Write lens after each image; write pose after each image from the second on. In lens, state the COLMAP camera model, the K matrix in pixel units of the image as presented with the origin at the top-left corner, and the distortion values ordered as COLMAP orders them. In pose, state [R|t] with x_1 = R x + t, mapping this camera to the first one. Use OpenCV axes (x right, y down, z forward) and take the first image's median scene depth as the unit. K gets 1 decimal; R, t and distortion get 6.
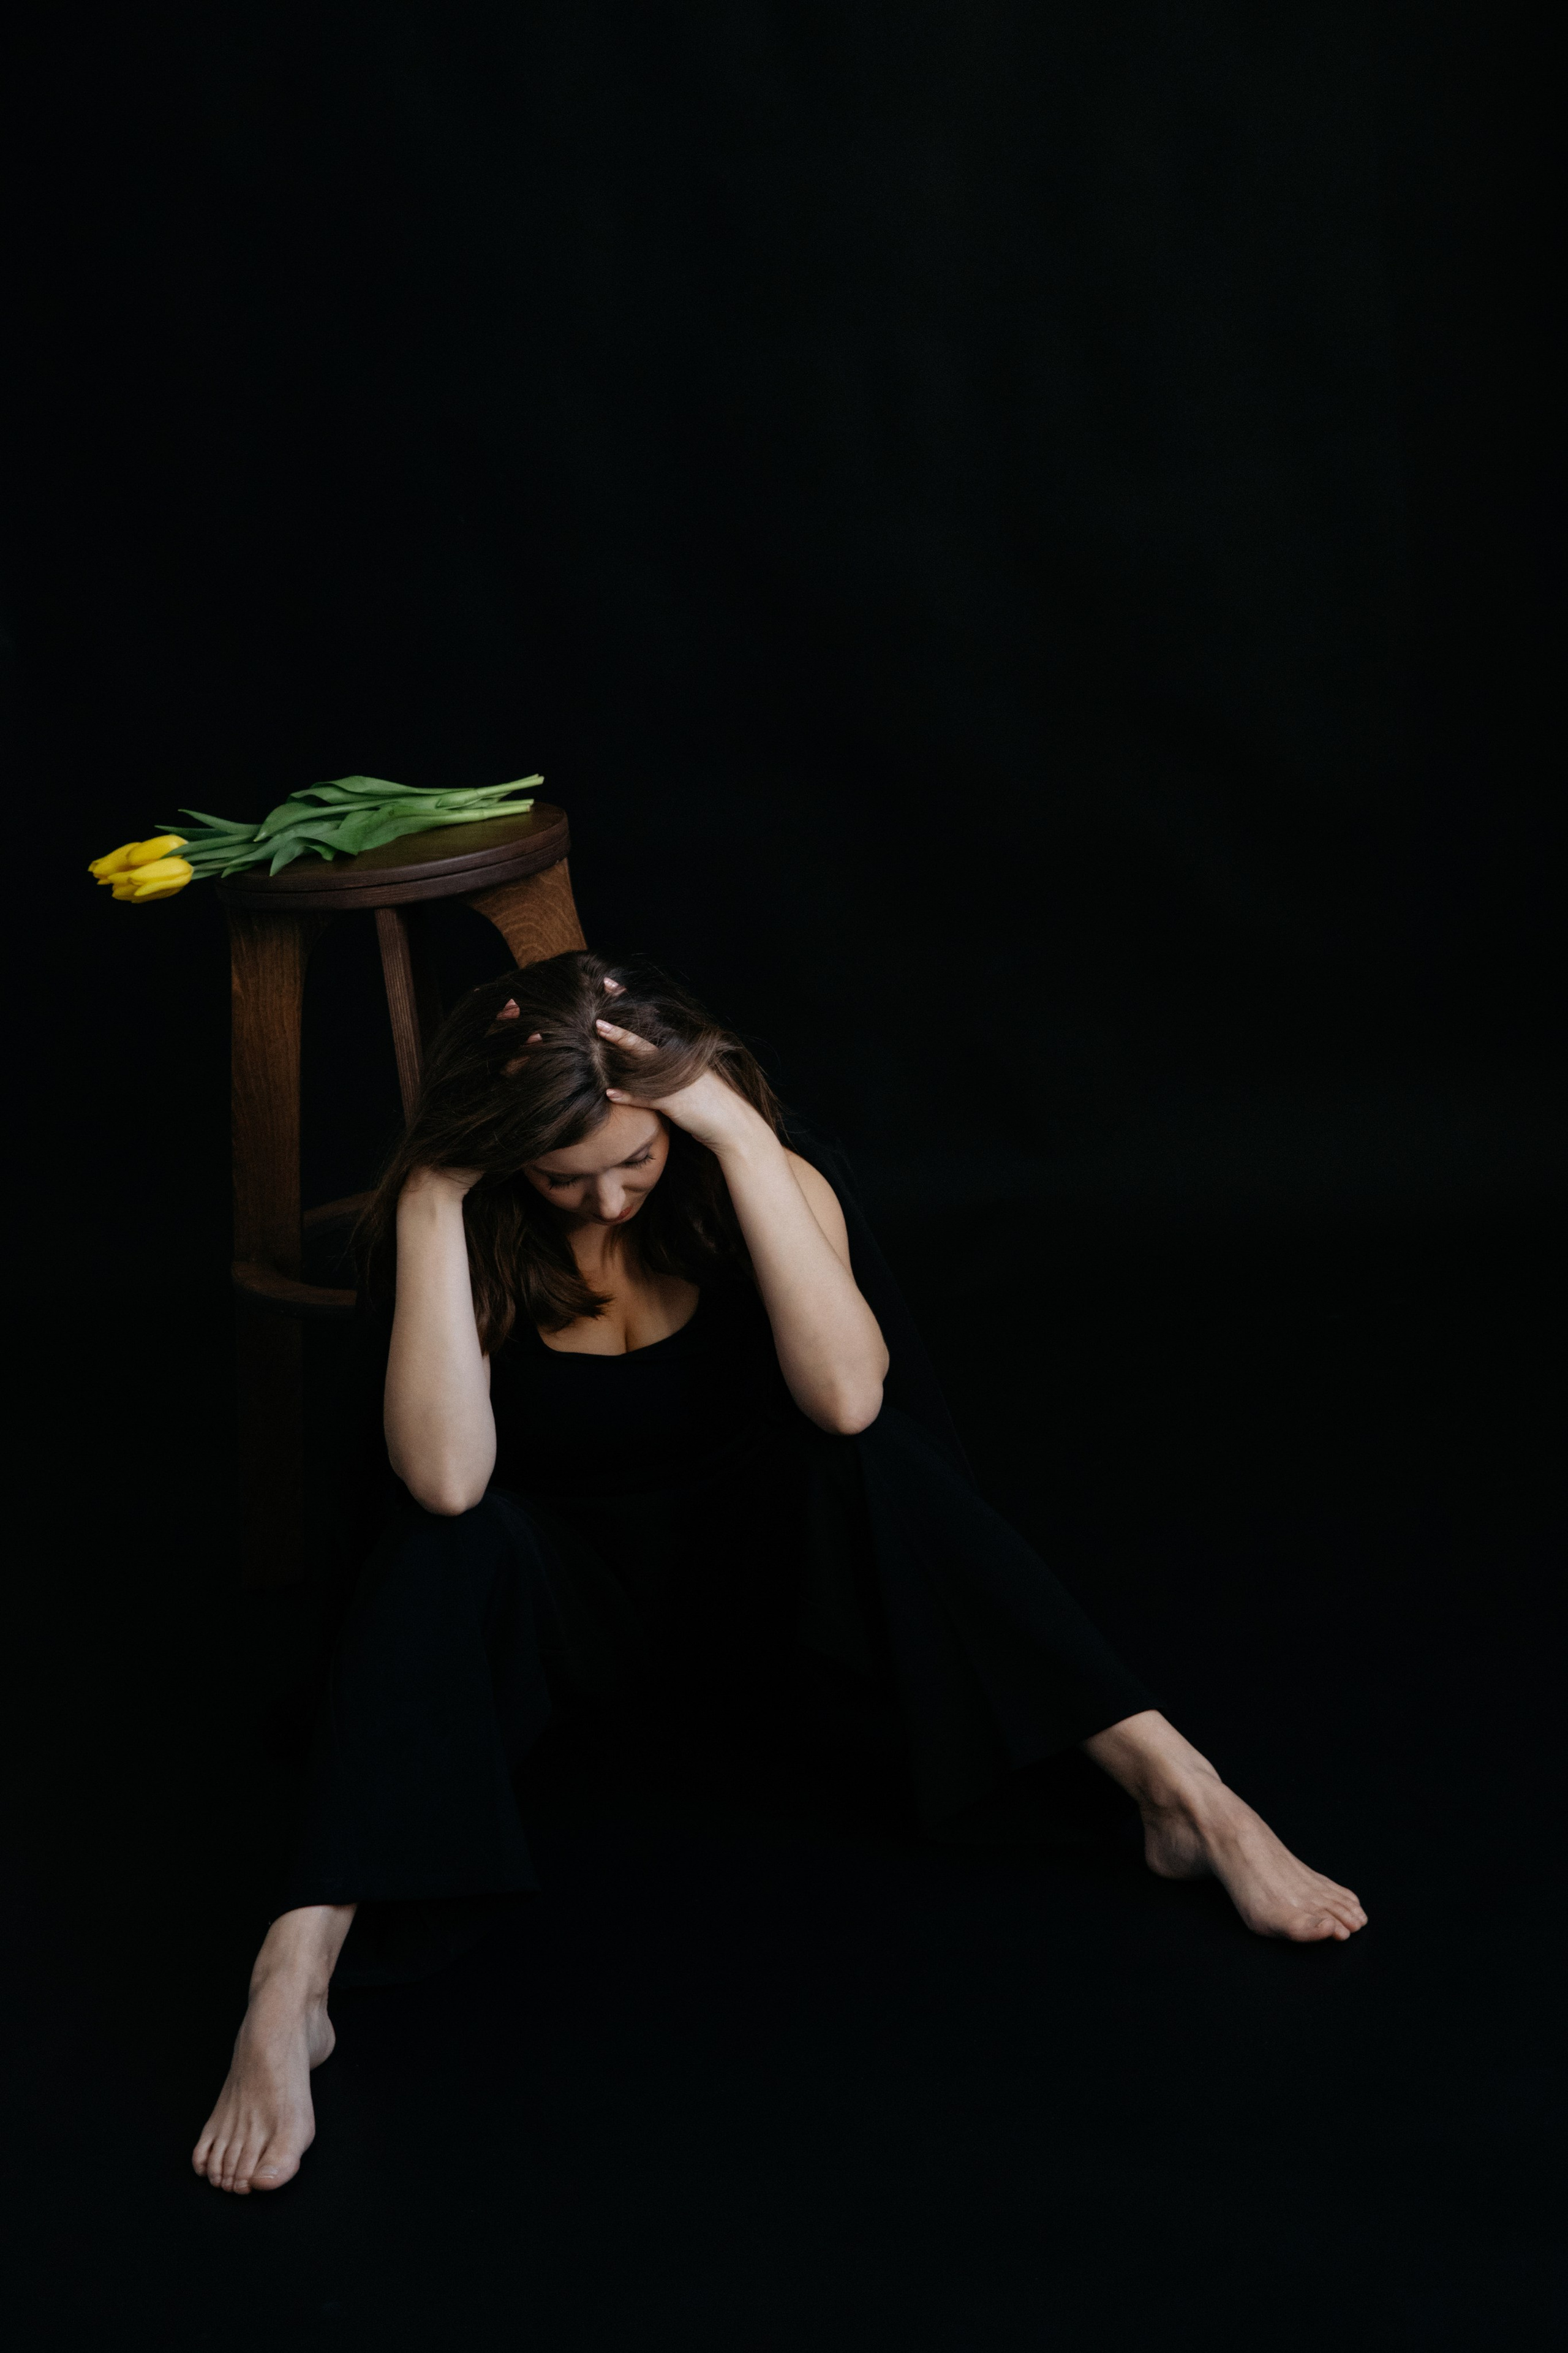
lens RADIAL K [[3694.5, 0, 784.0], [0, 3694.5, 1176.5], [0, 0, 1]] dist [0.185282, 0.007172]
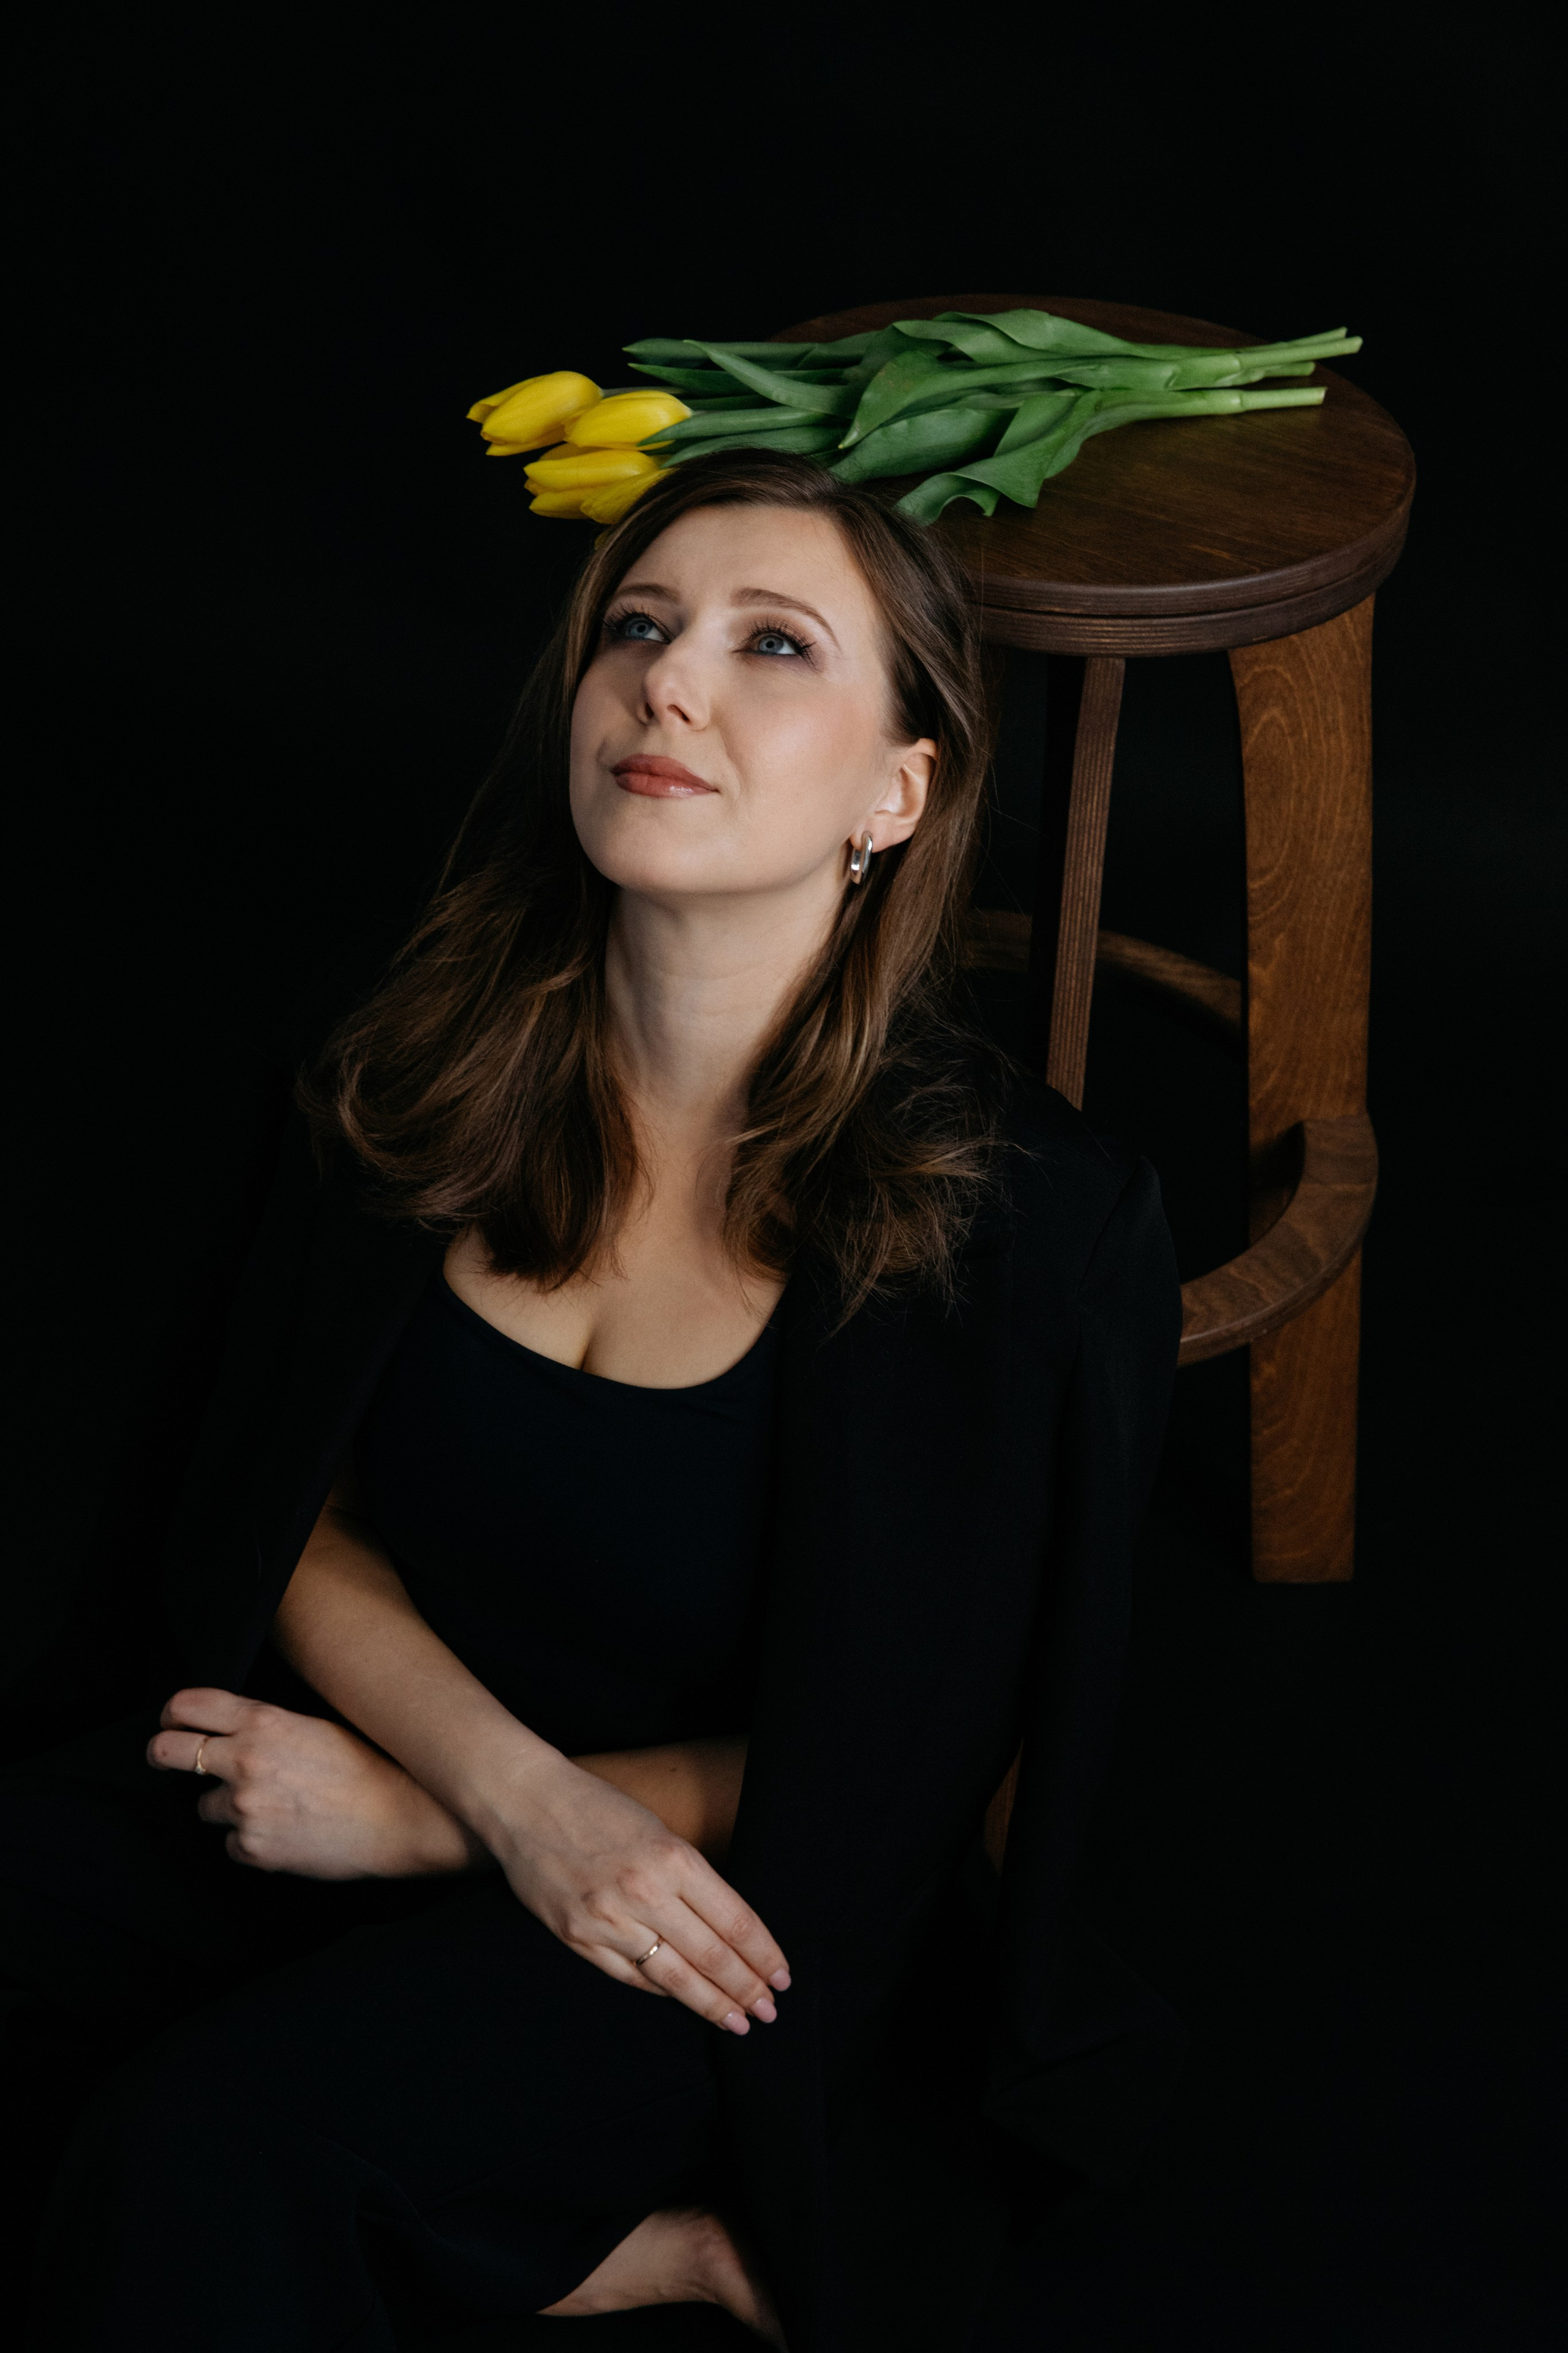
lens RADIAL K [[3694.5, 0, 784.0], [0, 3694.5, 1176.5], [0, 0, 1]] dist [0.185282, 0.007172]
pose [[0.981184, 0.121489, 0.150058, -0.213093], [-0.163387, 0.936564, 0.310086, -0.151872], [-0.102867, -0.328769, 0.938791, 0.511291]]
